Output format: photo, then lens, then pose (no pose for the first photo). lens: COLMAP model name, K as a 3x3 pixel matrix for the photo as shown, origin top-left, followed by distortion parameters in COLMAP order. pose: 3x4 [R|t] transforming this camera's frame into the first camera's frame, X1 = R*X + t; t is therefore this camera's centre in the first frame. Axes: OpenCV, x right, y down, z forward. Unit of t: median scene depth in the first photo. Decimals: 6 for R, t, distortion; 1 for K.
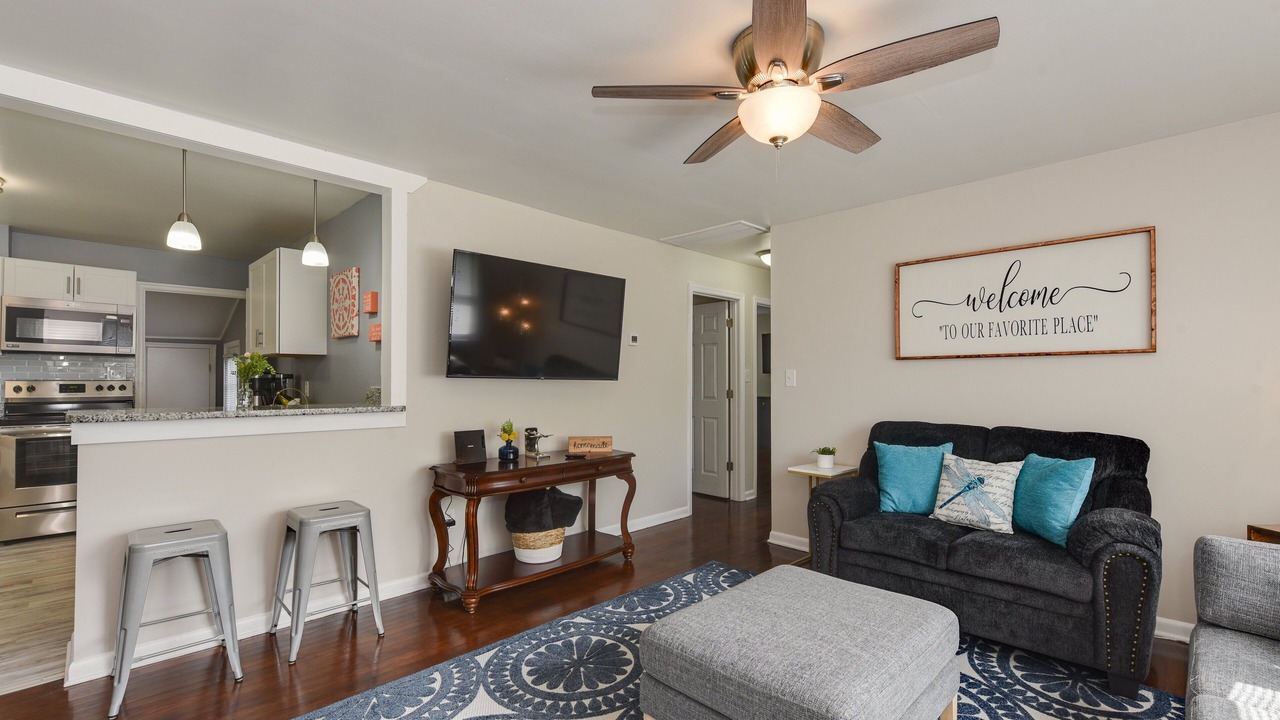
lens RADIAL K [[548.7, 0, 639.8], [0, 548.7, 372.1], [0, 0, 1]] dist [0.001607, -0.000038]
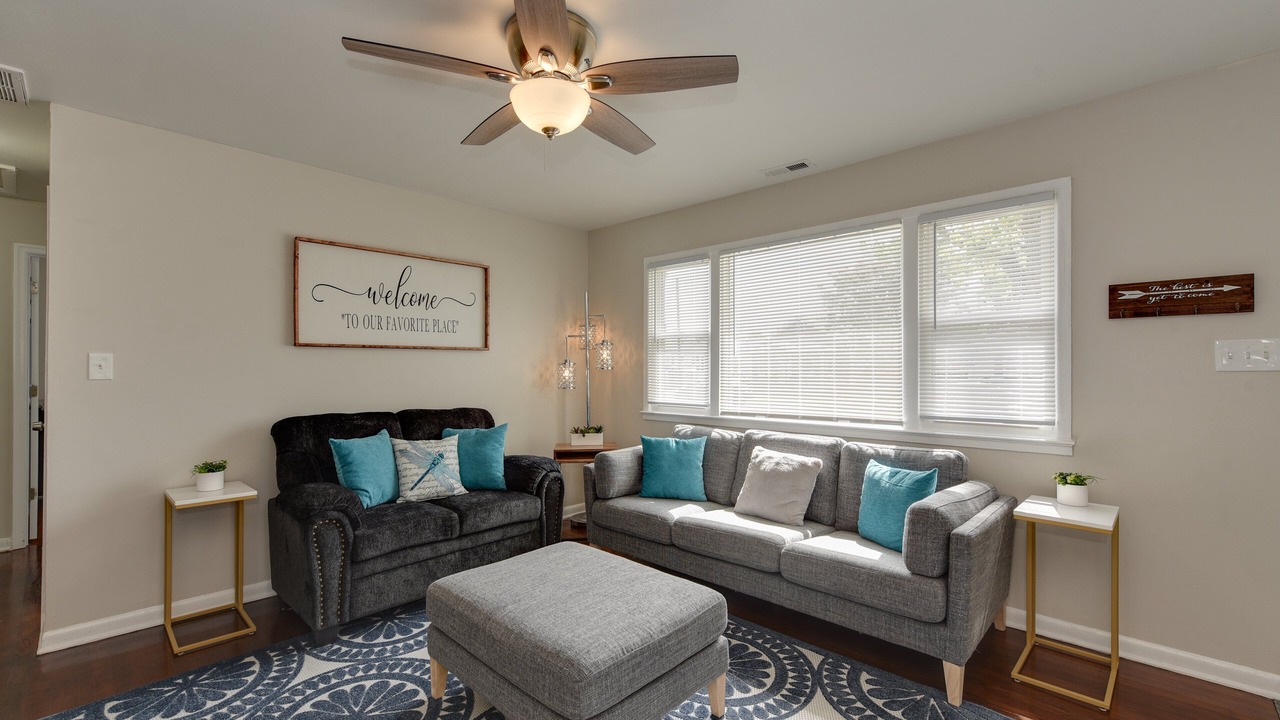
lens RADIAL K [[538.9, 0, 639.0], [0, 538.9, 361.2], [0, 0, 1]] dist [0.009136, -0.004493]
pose [[-0.020335, 0.013703, 0.999699, -0.485406], [-0.014338, 0.999799, -0.013996, 0.007166], [-0.999690, -0.014618, -0.020134, 0.559957]]
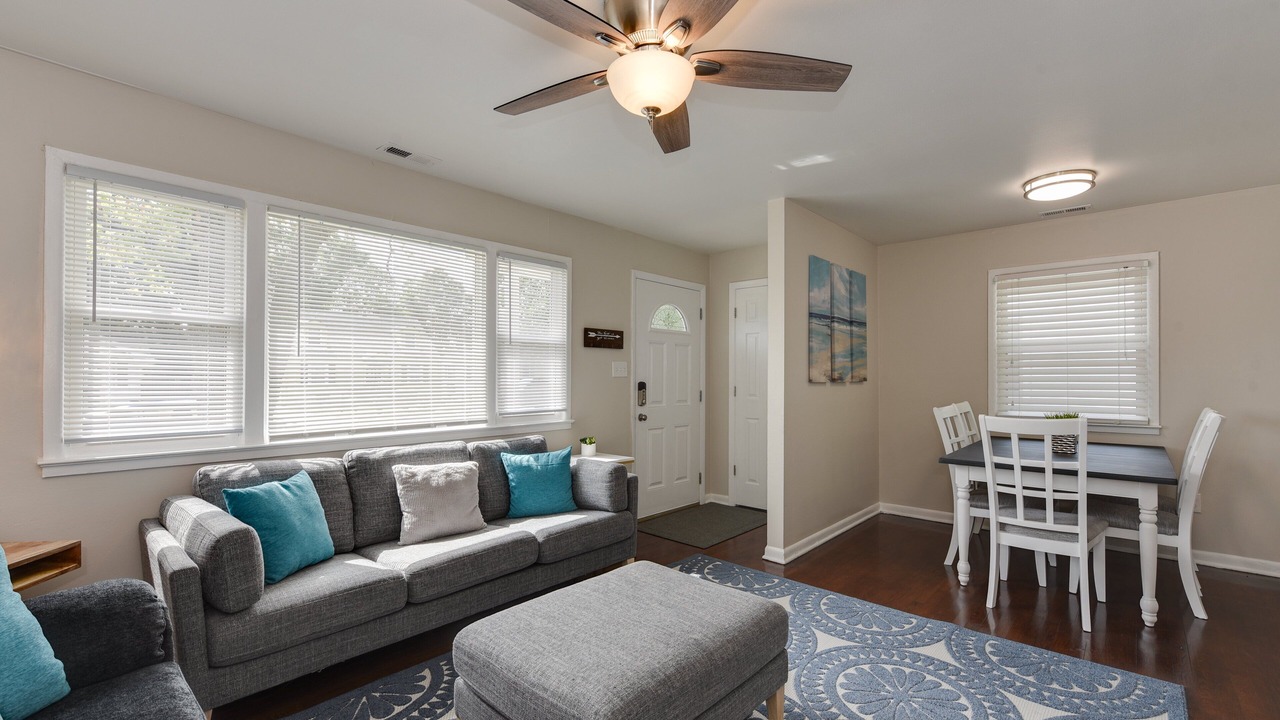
lens RADIAL K [[548.7, 0, 639.8], [0, 548.7, 372.1], [0, 0, 1]] dist [0.001607, -0.000038]
pose [[-0.998986, -0.005110, -0.044741, 0.204667], [-0.004174, 0.999771, -0.020981, 0.016902], [0.044837, -0.020773, -0.998778, 1.251292]]
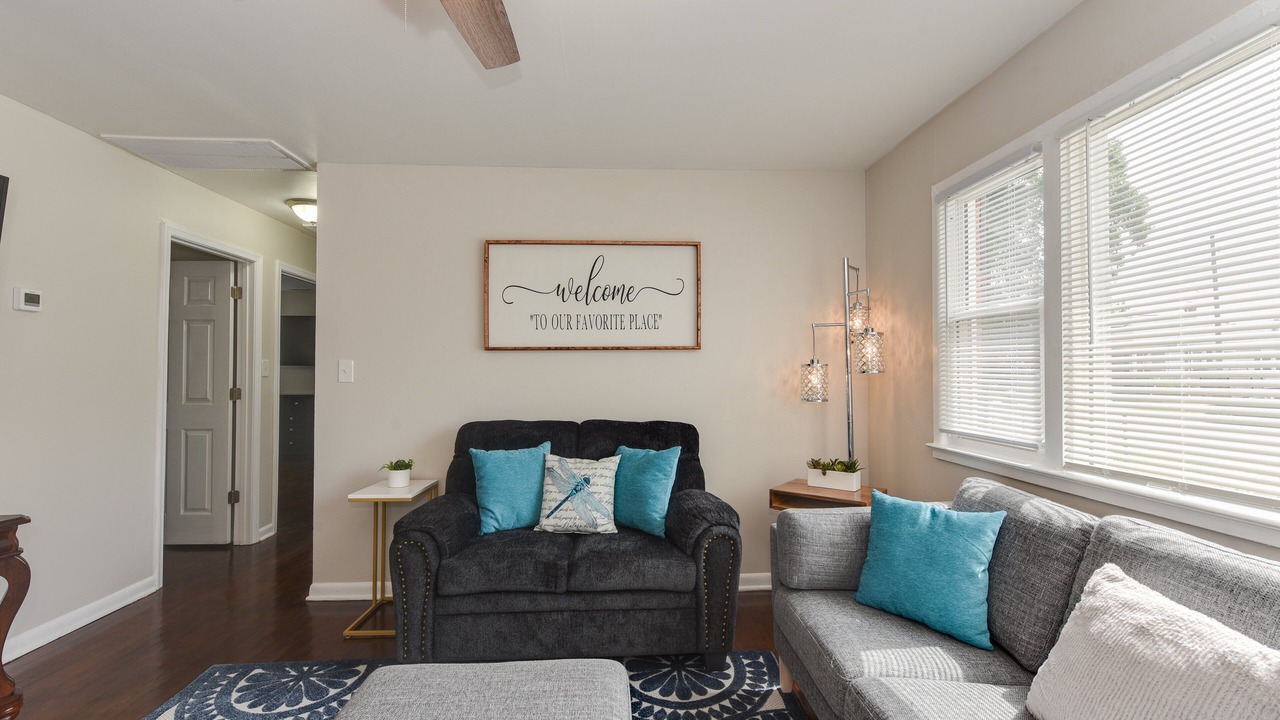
lens RADIAL K [[538.9, 0, 639.0], [0, 538.9, 361.2], [0, 0, 1]] dist [0.009136, -0.004493]
pose [[0.673678, 0.014345, 0.738885, -0.000186], [-0.008556, 0.999896, -0.011611, 0.003493], [-0.738975, 0.001500, 0.673731, 0.290077]]
